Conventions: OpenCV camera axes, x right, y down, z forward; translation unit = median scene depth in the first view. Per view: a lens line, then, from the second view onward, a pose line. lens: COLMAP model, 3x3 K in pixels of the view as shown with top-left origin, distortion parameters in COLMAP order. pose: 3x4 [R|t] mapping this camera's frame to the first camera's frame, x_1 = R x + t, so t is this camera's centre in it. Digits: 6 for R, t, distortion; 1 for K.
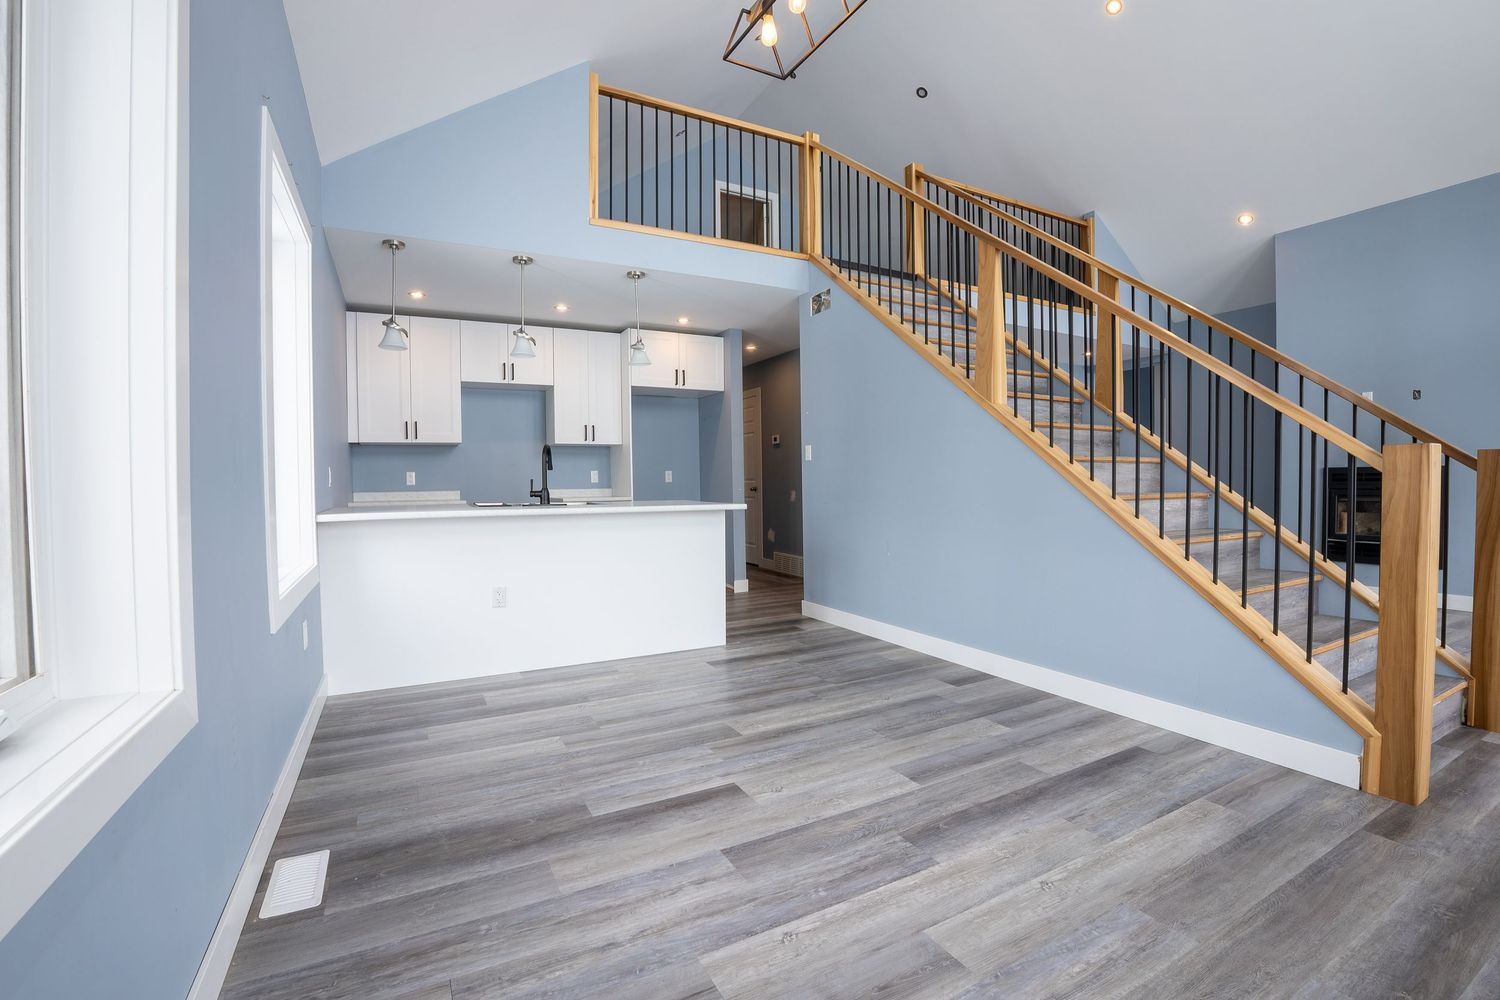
lens RADIAL K [[662.1, 0, 750.0], [0, 662.1, 500.0], [0, 0, 1]] dist [-0.002226, -0.000218]
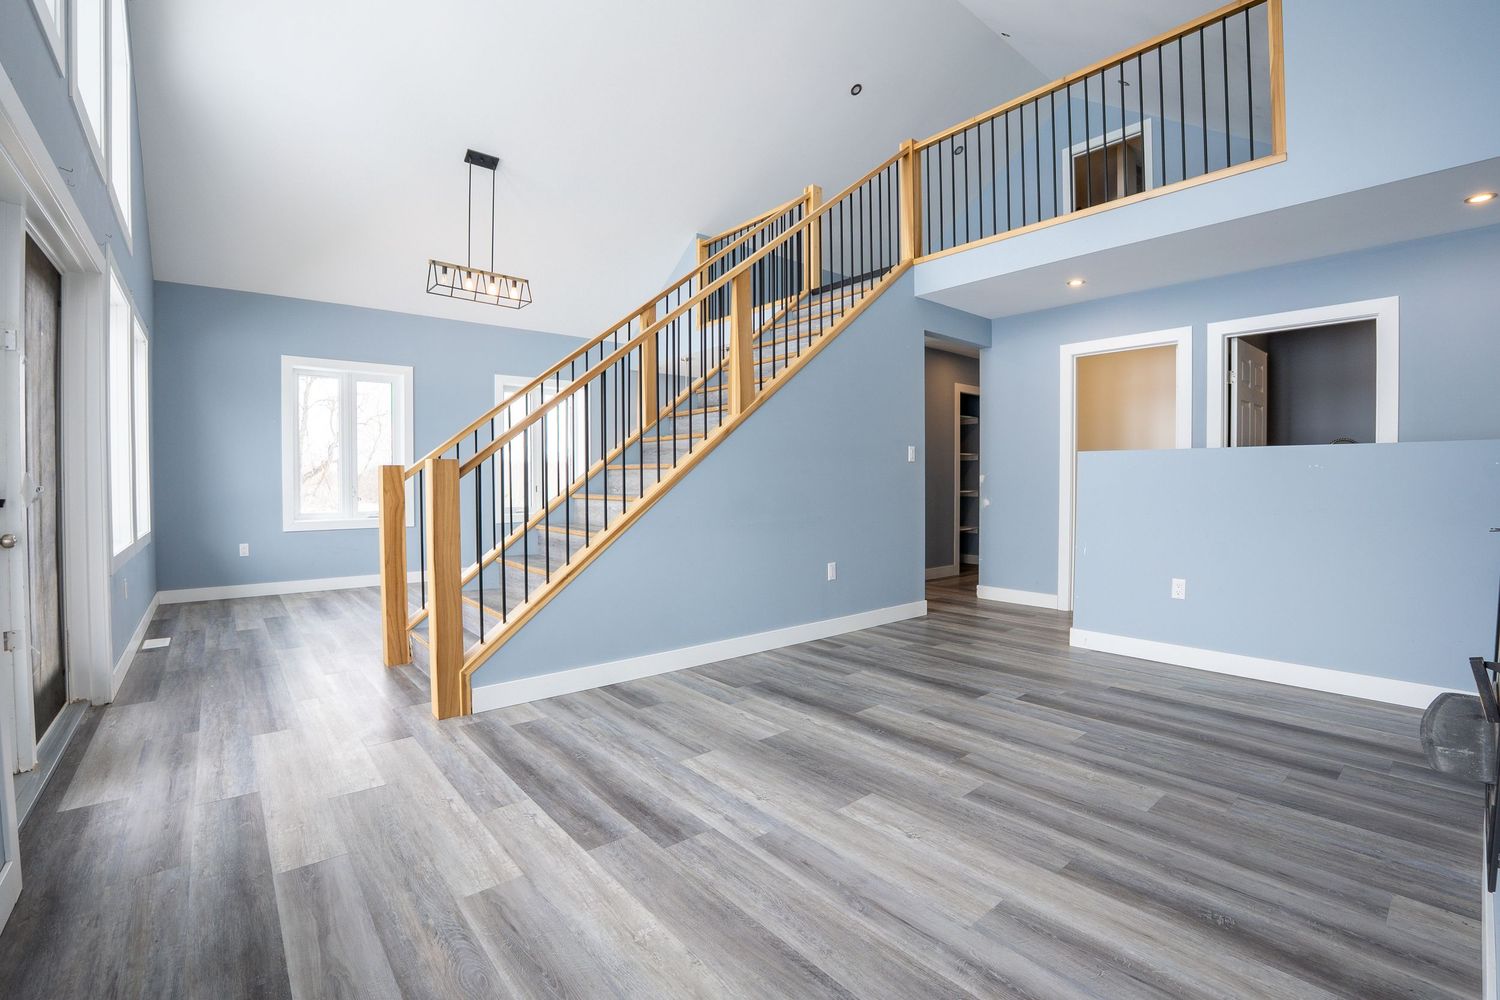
lens RADIAL K [[662.1, 0, 750.0], [0, 662.1, 500.0], [0, 0, 1]] dist [-0.002226, -0.000218]
pose [[0.211608, 0.036791, -0.976662, 0.867057], [-0.037506, 0.998861, 0.029501, -0.021899], [0.976635, 0.030388, 0.212747, 0.467913]]
